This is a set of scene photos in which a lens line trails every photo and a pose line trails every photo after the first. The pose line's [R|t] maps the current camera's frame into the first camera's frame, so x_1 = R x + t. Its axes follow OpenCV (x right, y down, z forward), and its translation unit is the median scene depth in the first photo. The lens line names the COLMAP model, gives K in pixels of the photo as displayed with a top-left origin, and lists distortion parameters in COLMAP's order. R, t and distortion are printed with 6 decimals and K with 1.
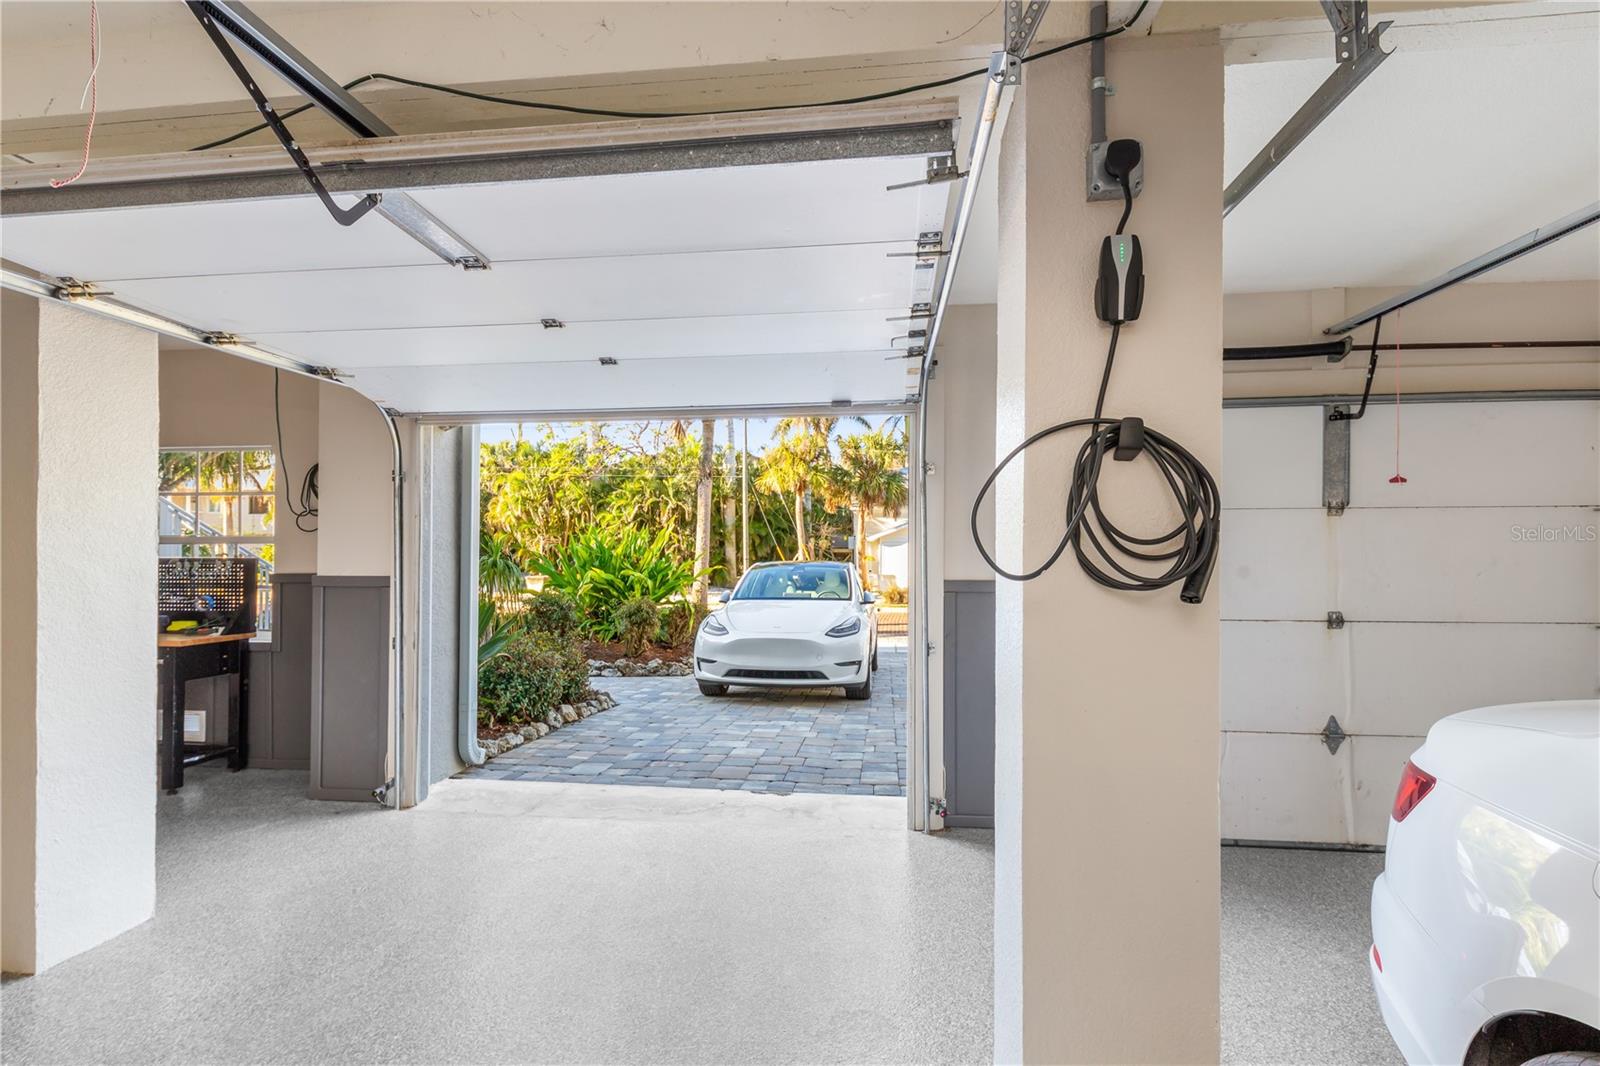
lens RADIAL K [[745.9, 0, 825.9], [0, 745.9, 515.7], [0, 0, 1]] dist [0.003982, -0.001443]
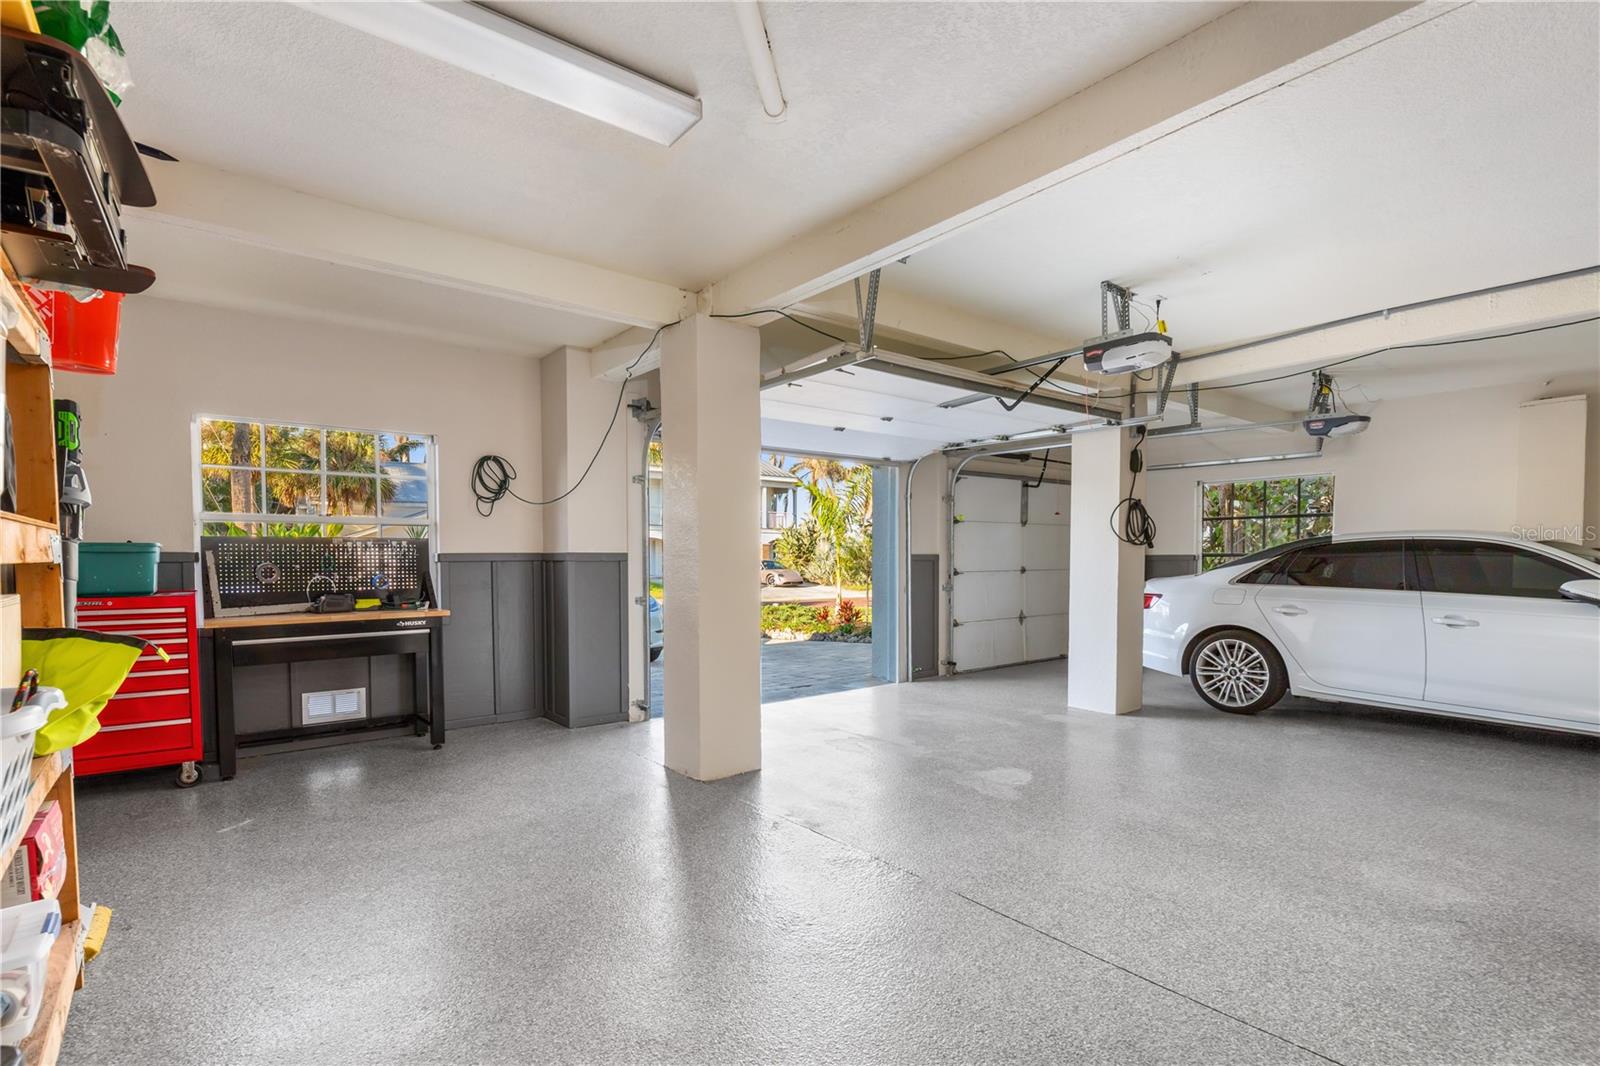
lens RADIAL K [[745.9, 0, 796.4], [0, 745.9, 537.2], [0, 0, 1]] dist [0.003982, -0.001443]
pose [[0.706463, 0.014707, 0.707597, -1.531374], [-0.041147, 0.998947, 0.020318, 0.015049], [-0.706553, -0.043469, 0.706324, -0.173508]]
